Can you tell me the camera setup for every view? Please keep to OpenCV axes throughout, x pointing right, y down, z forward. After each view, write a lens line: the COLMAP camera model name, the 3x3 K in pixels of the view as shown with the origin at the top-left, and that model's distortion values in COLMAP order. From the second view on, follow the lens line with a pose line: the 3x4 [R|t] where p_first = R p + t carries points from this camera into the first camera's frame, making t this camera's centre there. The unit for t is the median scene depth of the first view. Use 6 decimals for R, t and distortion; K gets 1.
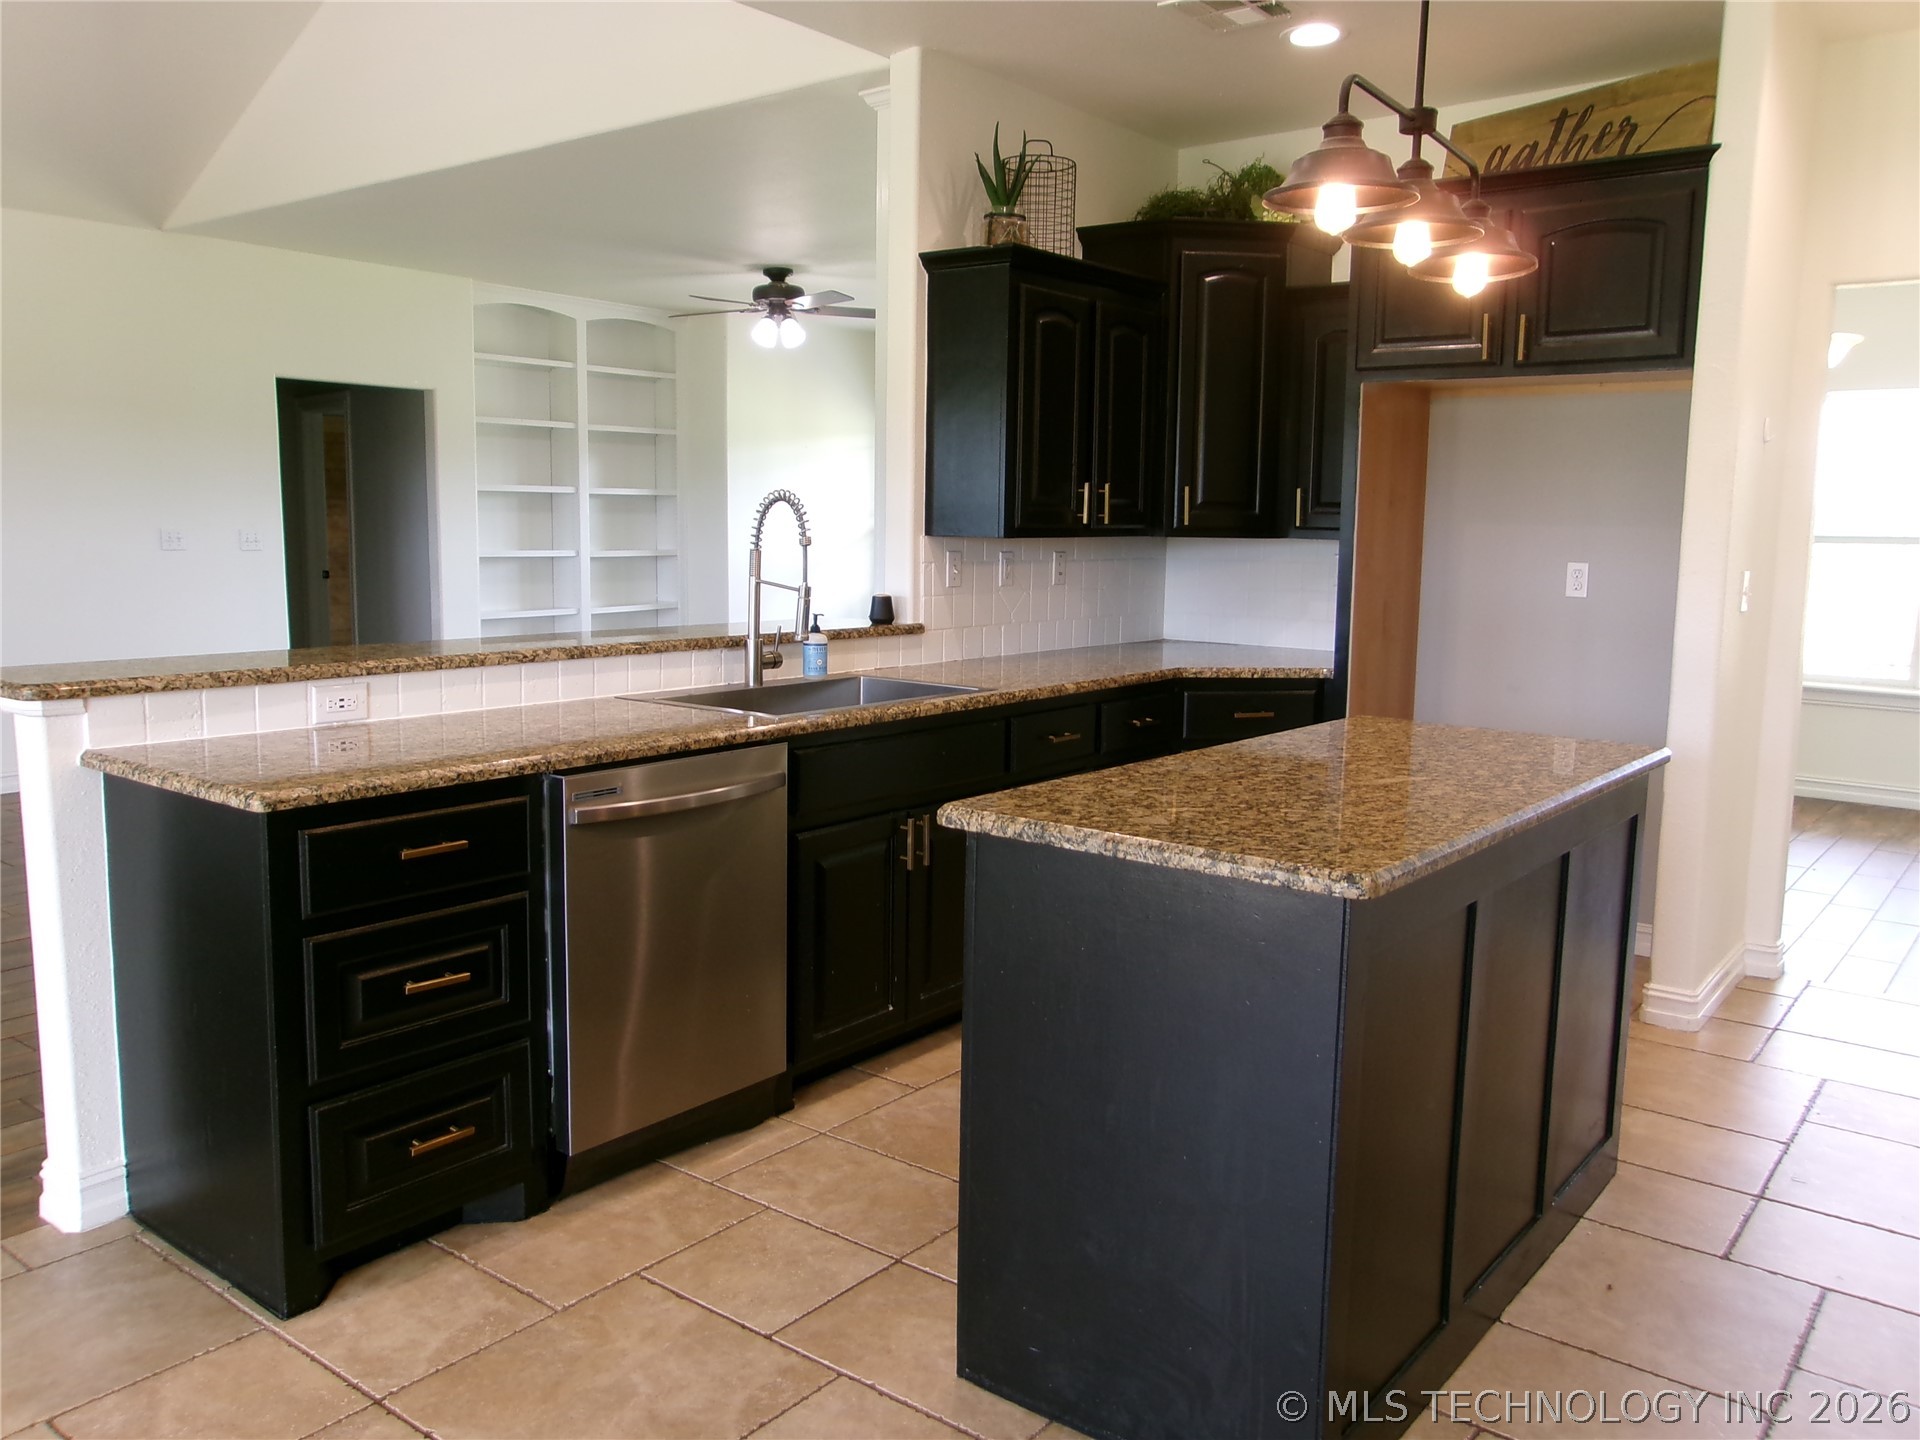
lens RADIAL K [[1502.0, 0, 960.0], [0, 1502.0, 720.0], [0, 0, 1]] dist [-0.024938, 0.057940]
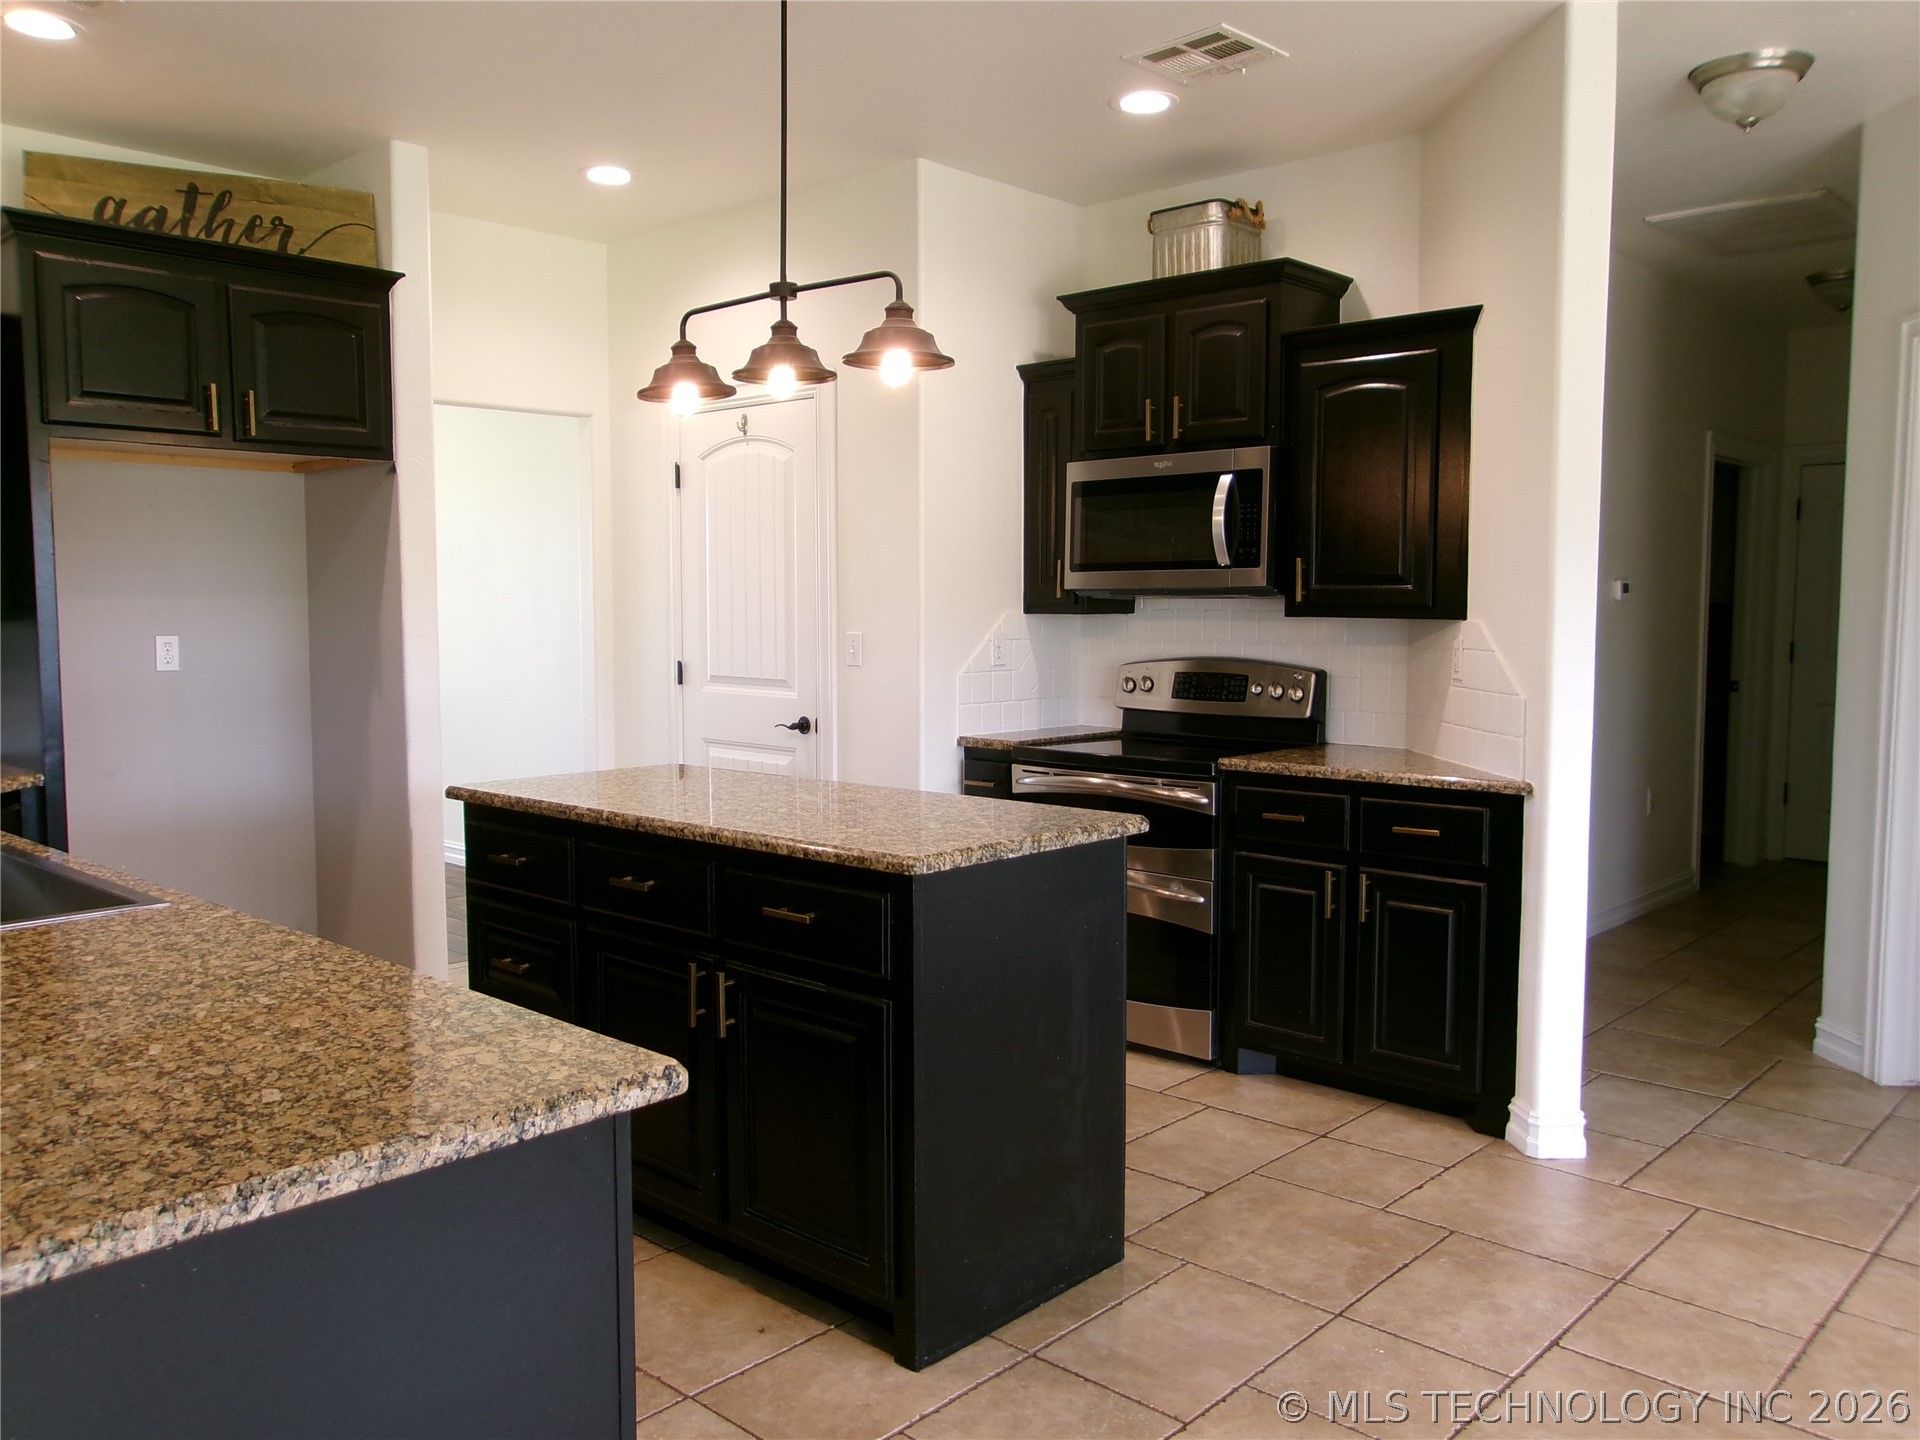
lens RADIAL K [[1502.0, 0, 960.0], [0, 1502.0, 720.0], [0, 0, 1]] dist [-0.024938, 0.057940]
pose [[0.090151, -0.099395, 0.990956, -0.596587], [0.137150, 0.986767, 0.086497, -0.073459], [-0.986439, 0.128111, 0.102590, 0.451775]]
